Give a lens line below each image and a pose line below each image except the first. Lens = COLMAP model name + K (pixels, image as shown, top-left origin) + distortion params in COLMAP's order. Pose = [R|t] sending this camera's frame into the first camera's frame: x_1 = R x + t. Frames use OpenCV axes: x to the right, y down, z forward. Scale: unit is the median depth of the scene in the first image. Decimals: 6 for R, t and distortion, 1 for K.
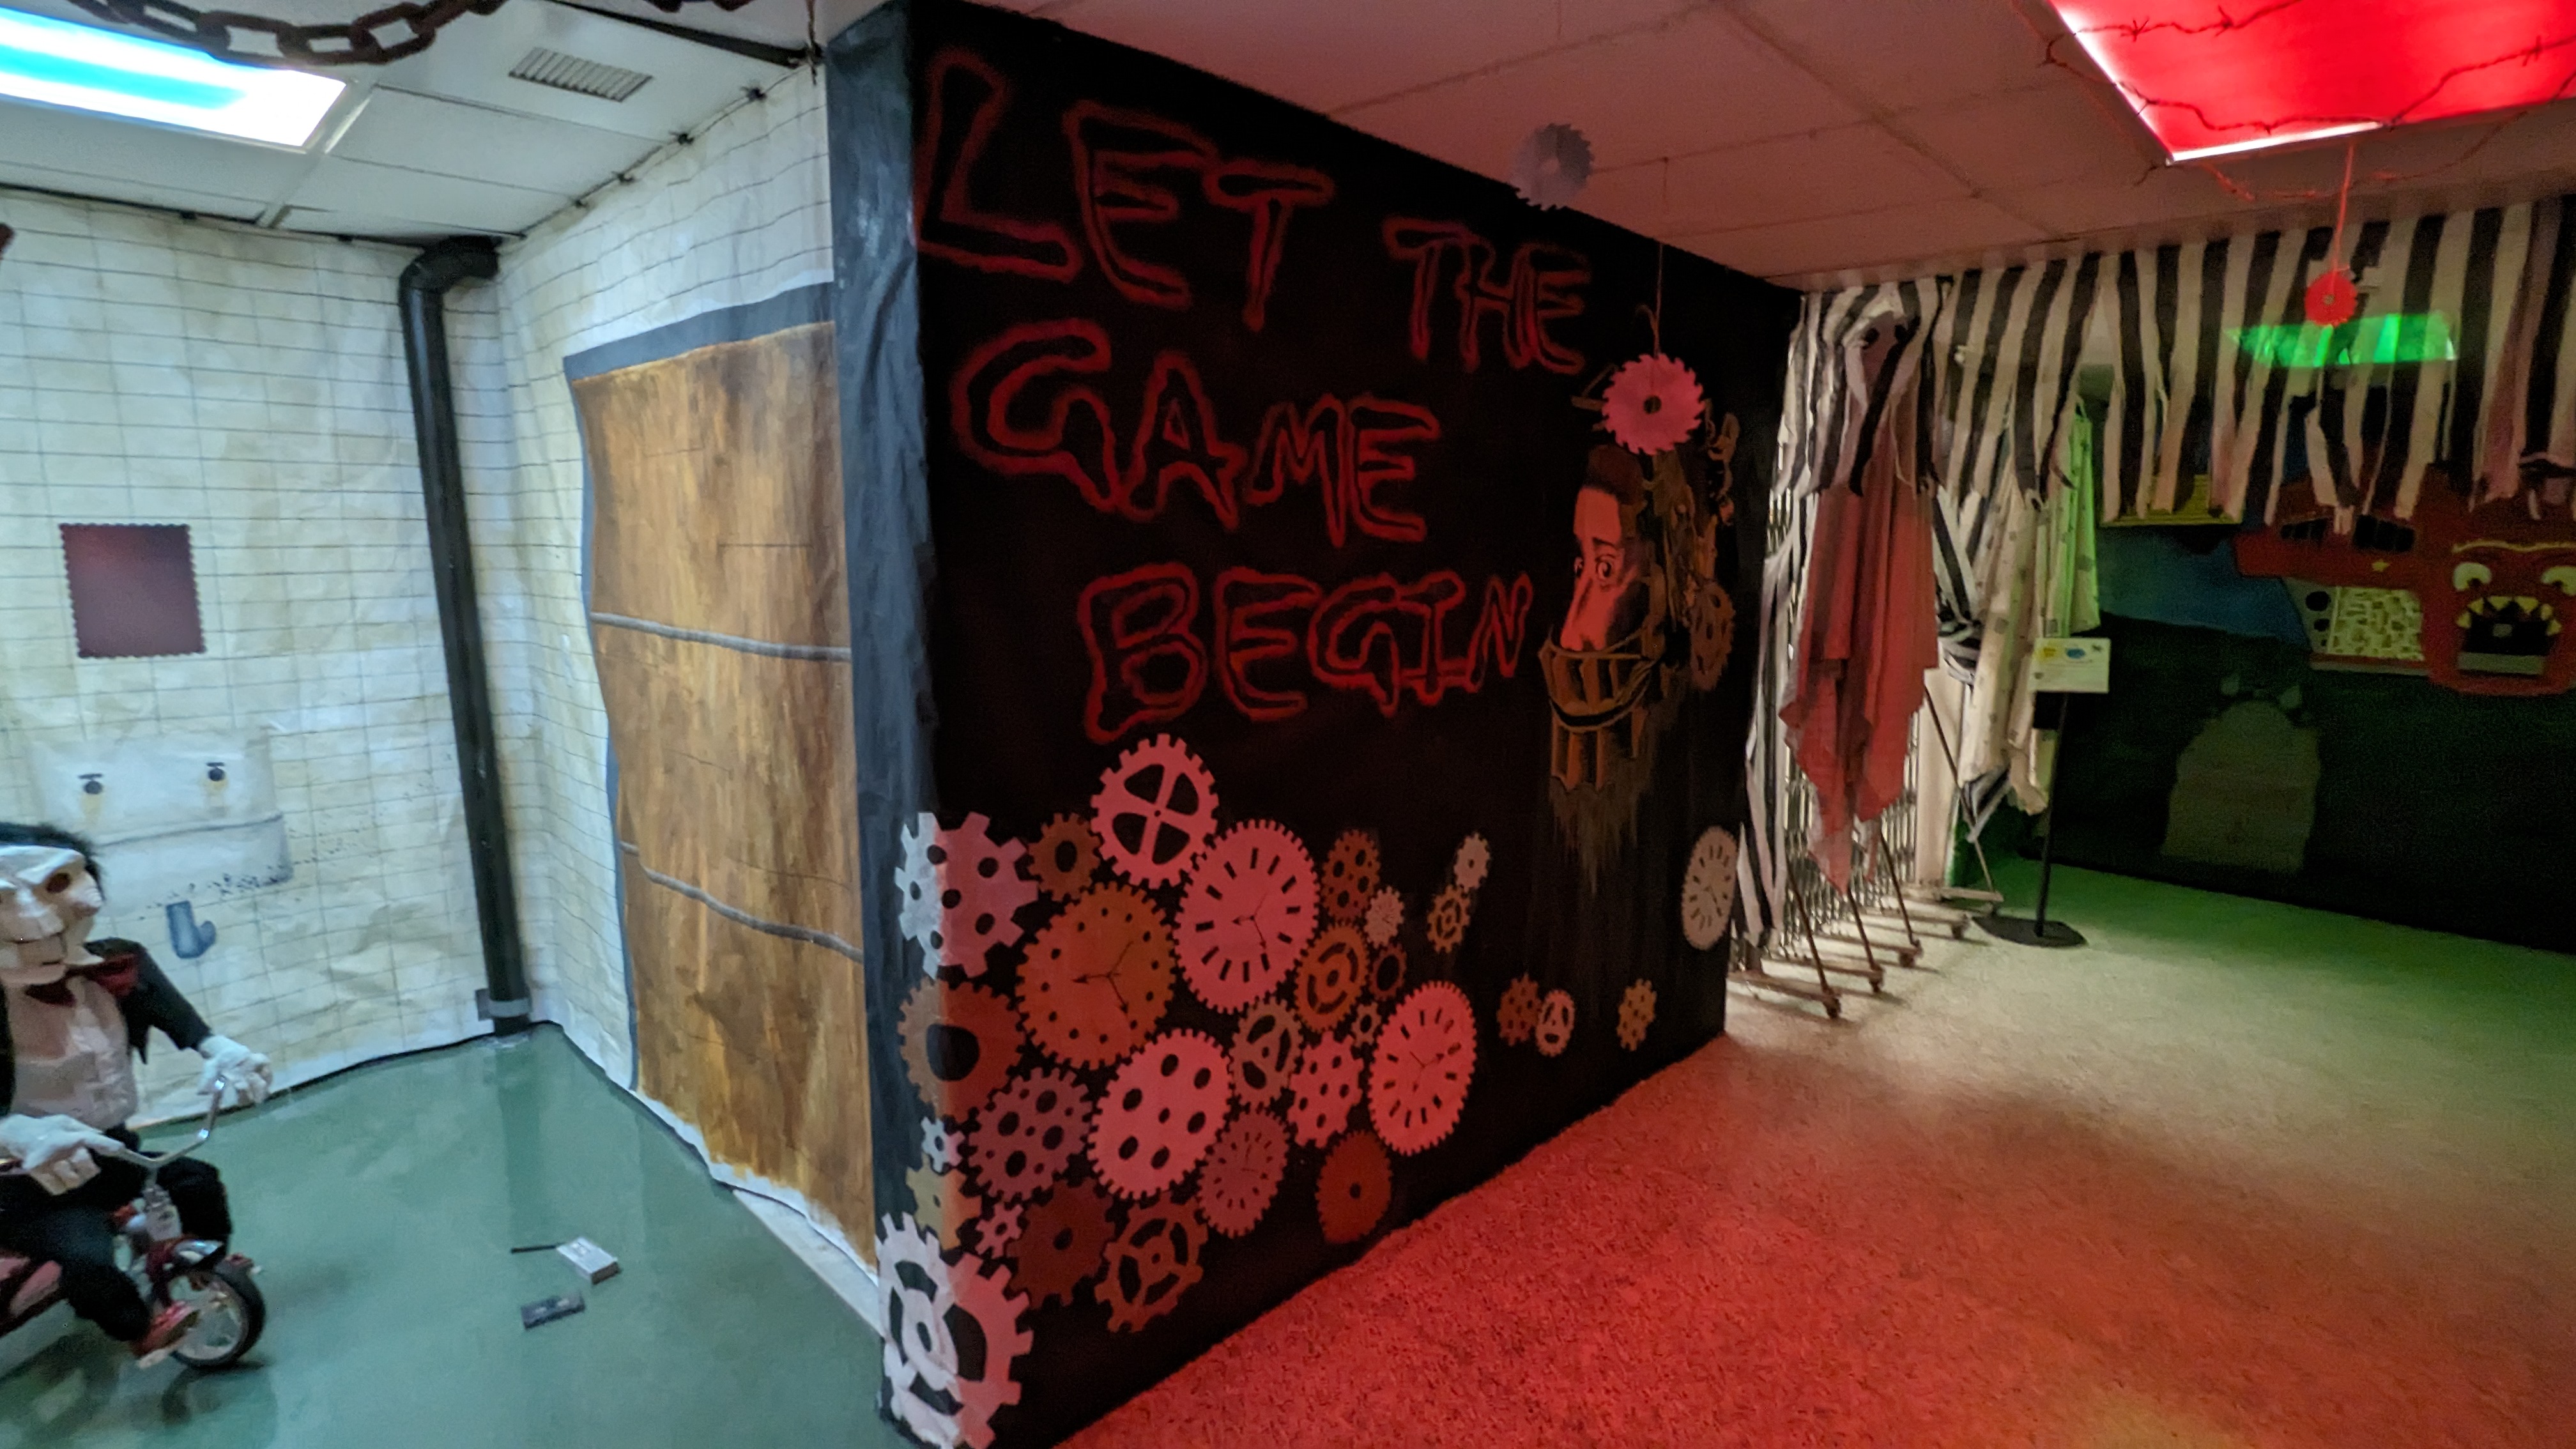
lens RADIAL K [[1200.1, 0, 1273.4], [0, 1200.1, 728.4], [0, 0, 1]] dist [0.000016, 0.000845]
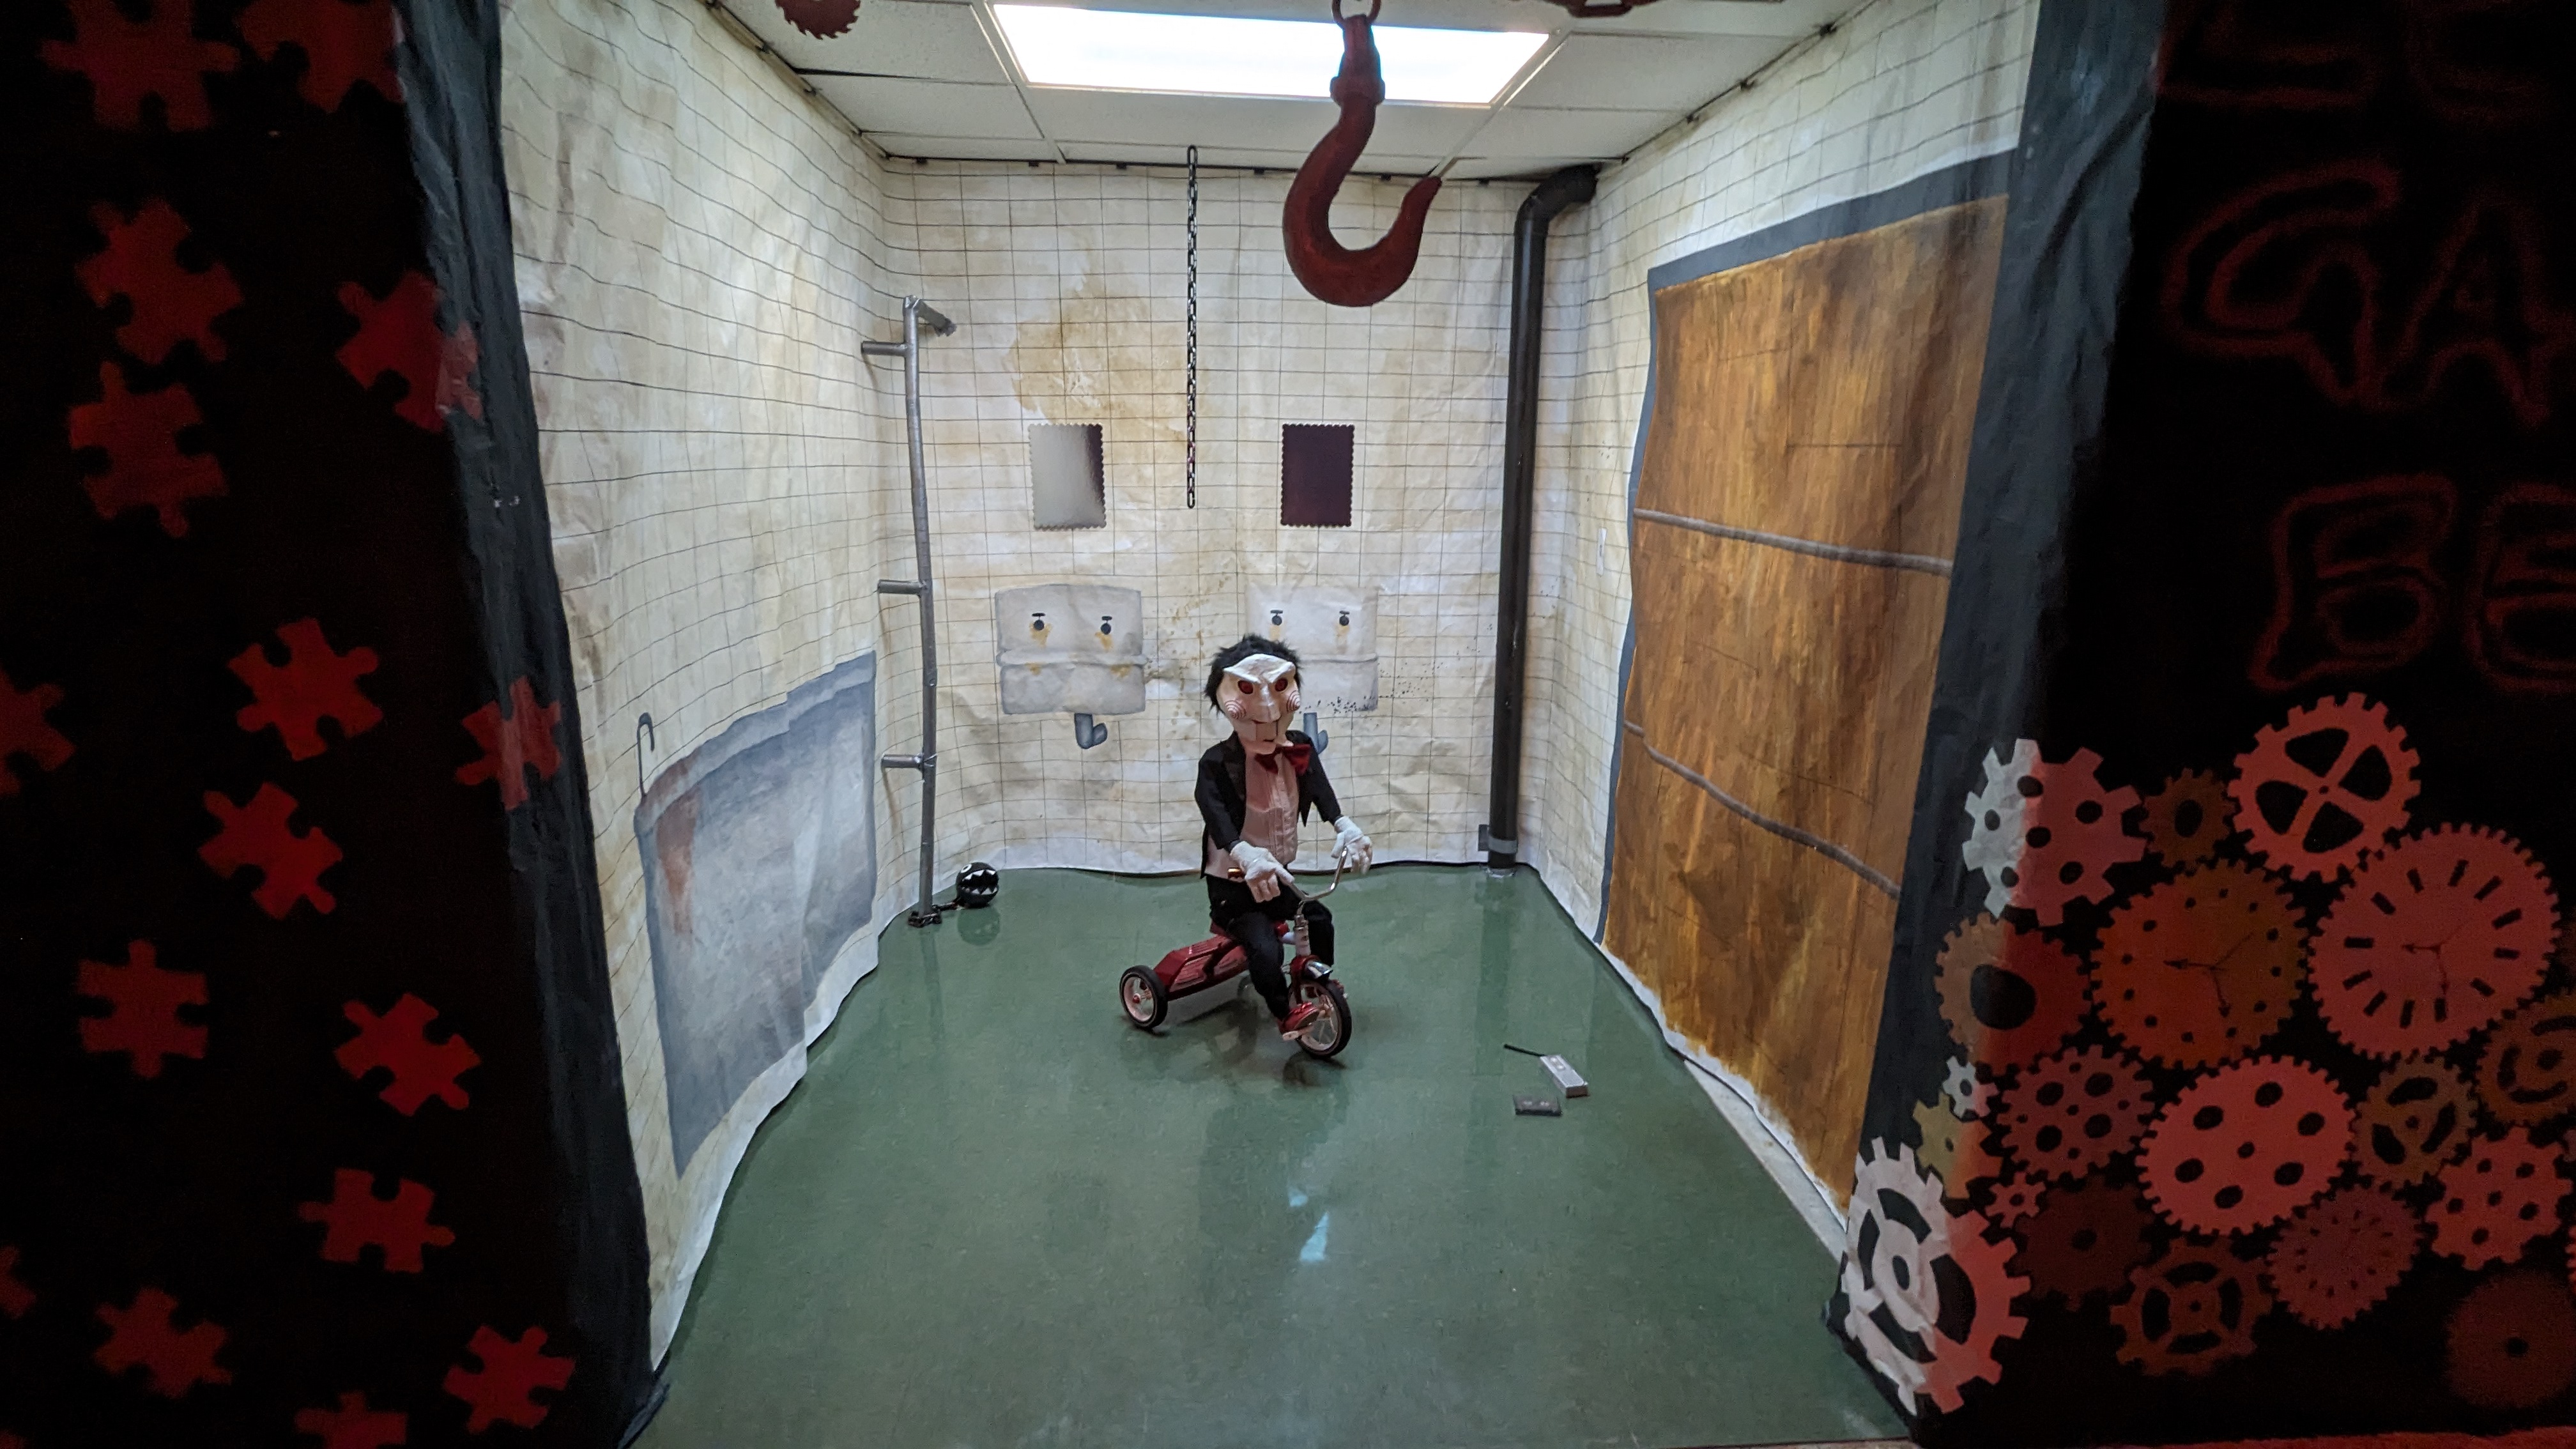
lens RADIAL K [[1200.1, 0, 1281.6], [0, 1200.1, 726.2], [0, 0, 1]] dist [0.000016, 0.000845]
pose [[0.757851, 0.161030, -0.632243, -0.119333], [-0.118585, 0.986919, 0.109220, 0.023090], [0.641560, -0.007798, 0.767033, -0.057332]]
